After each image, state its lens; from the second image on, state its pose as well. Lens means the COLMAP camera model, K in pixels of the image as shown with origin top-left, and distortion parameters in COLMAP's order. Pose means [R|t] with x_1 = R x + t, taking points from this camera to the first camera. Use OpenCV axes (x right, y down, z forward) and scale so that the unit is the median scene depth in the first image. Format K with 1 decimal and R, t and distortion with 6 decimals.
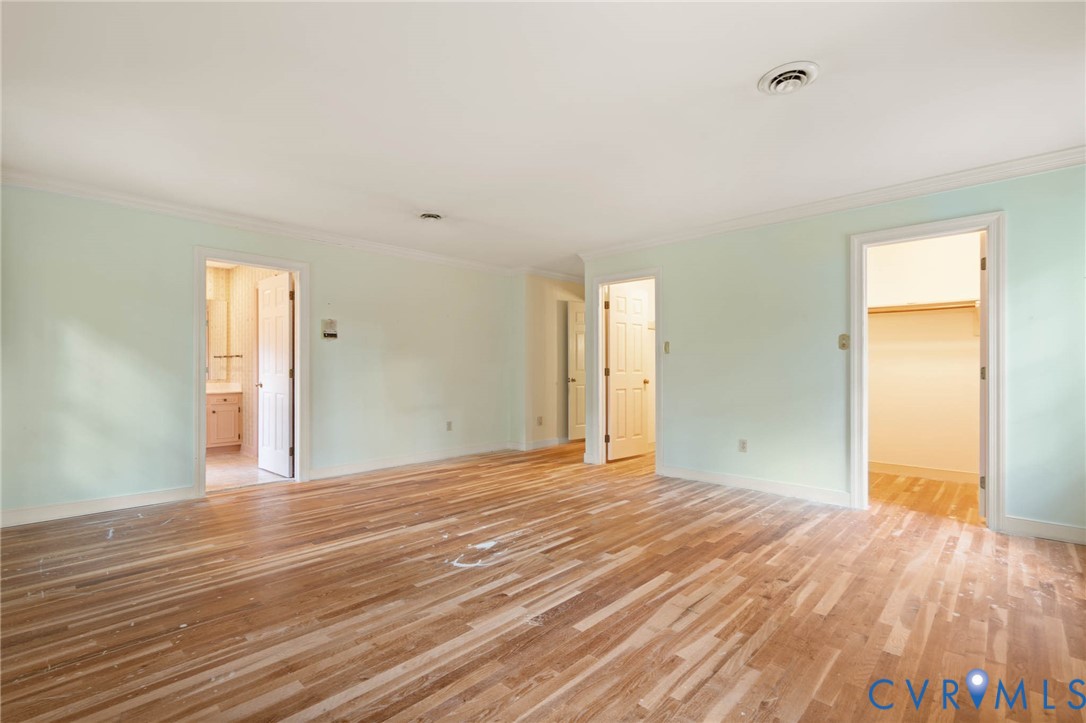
lens RADIAL K [[495.1, 0, 537.6], [0, 495.1, 367.5], [0, 0, 1]] dist [-0.009969, 0.002605]
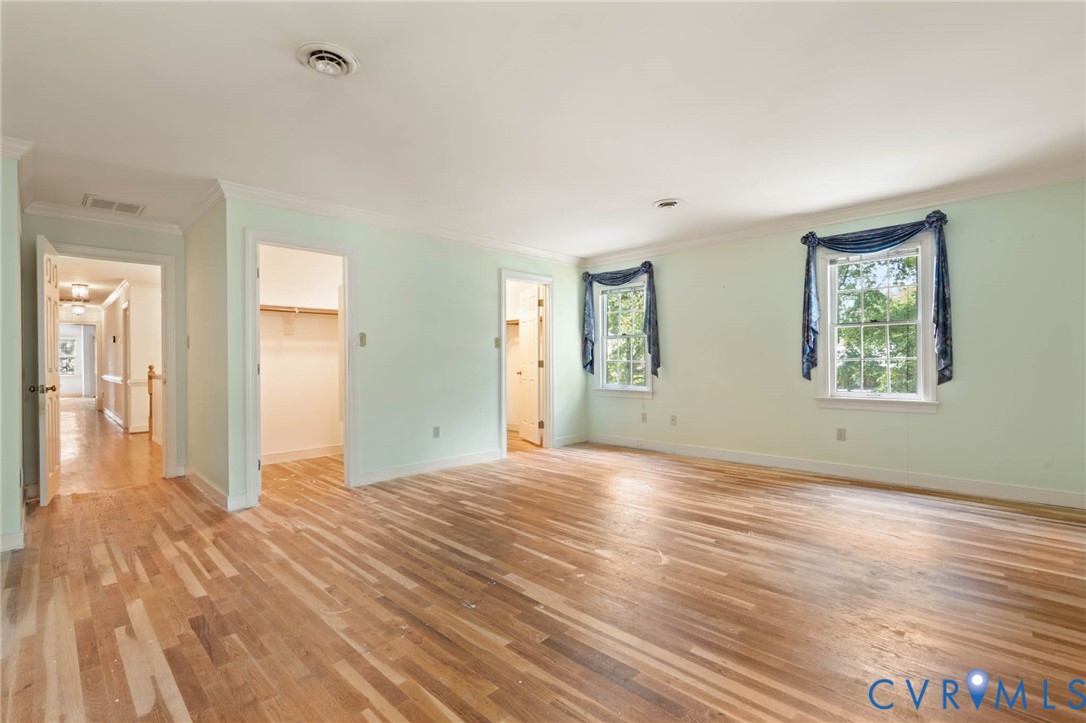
lens RADIAL K [[495.1, 0, 542.2], [0, 495.1, 360.2], [0, 0, 1]] dist [-0.009969, 0.002605]
pose [[0.005836, 0.002500, 0.999980, -0.884597], [0.008568, 0.999960, -0.002550, 0.002442], [-0.999946, 0.008583, 0.005814, 0.961508]]
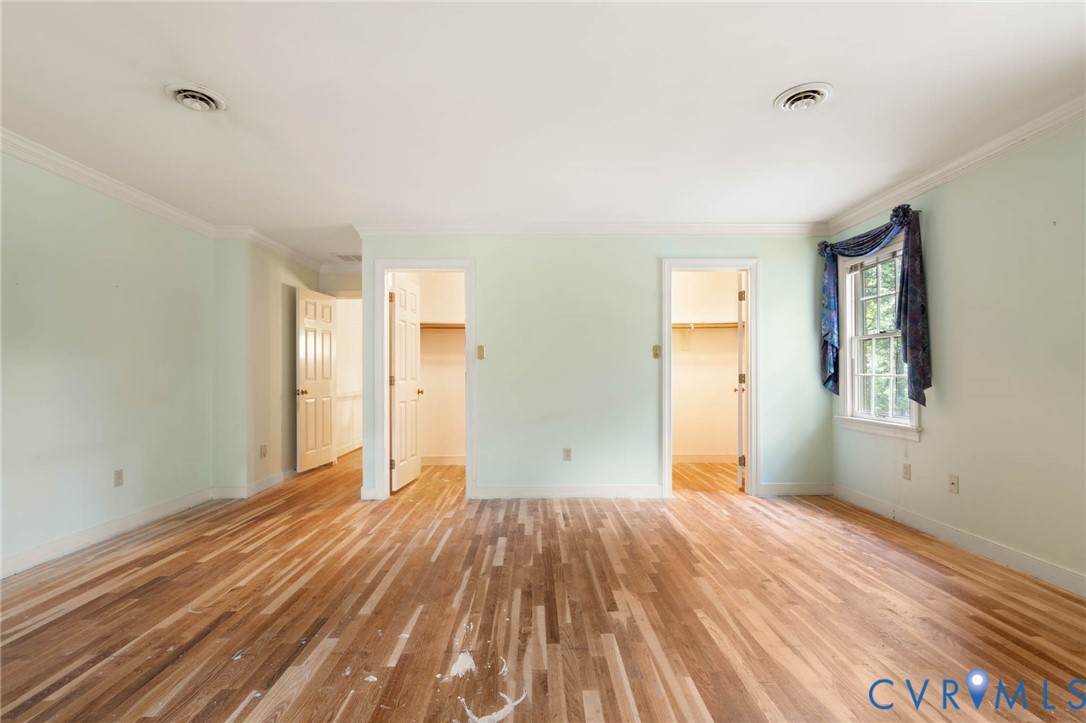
lens RADIAL K [[495.1, 0, 542.1], [0, 495.1, 373.0], [0, 0, 1]] dist [-0.009969, 0.002605]
pose [[0.707453, 0.000385, 0.706761, -0.405206], [0.002372, 0.999993, -0.002919, -0.001317], [-0.706757, 0.003741, 0.707447, 0.428422]]
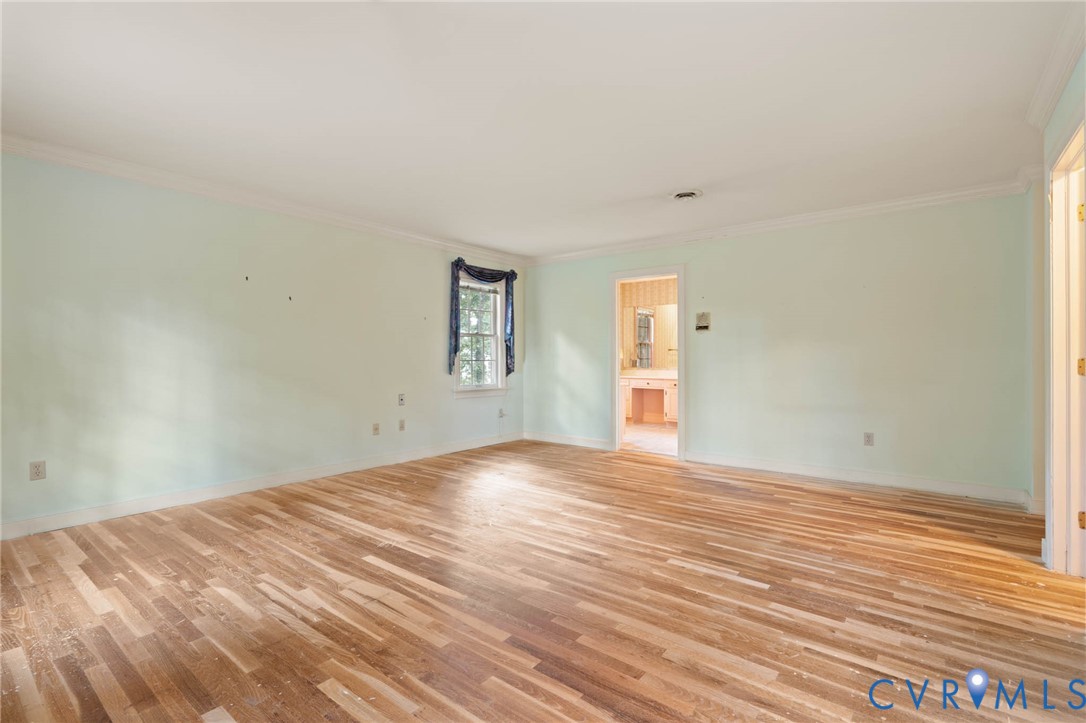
lens RADIAL K [[495.1, 0, 537.5], [0, 495.1, 356.8], [0, 0, 1]] dist [-0.009969, 0.002605]
pose [[0.099938, -0.004650, -0.994983, 0.841206], [0.001084, 0.999989, -0.004565, 0.001639], [0.994993, -0.000623, 0.099942, 0.773890]]
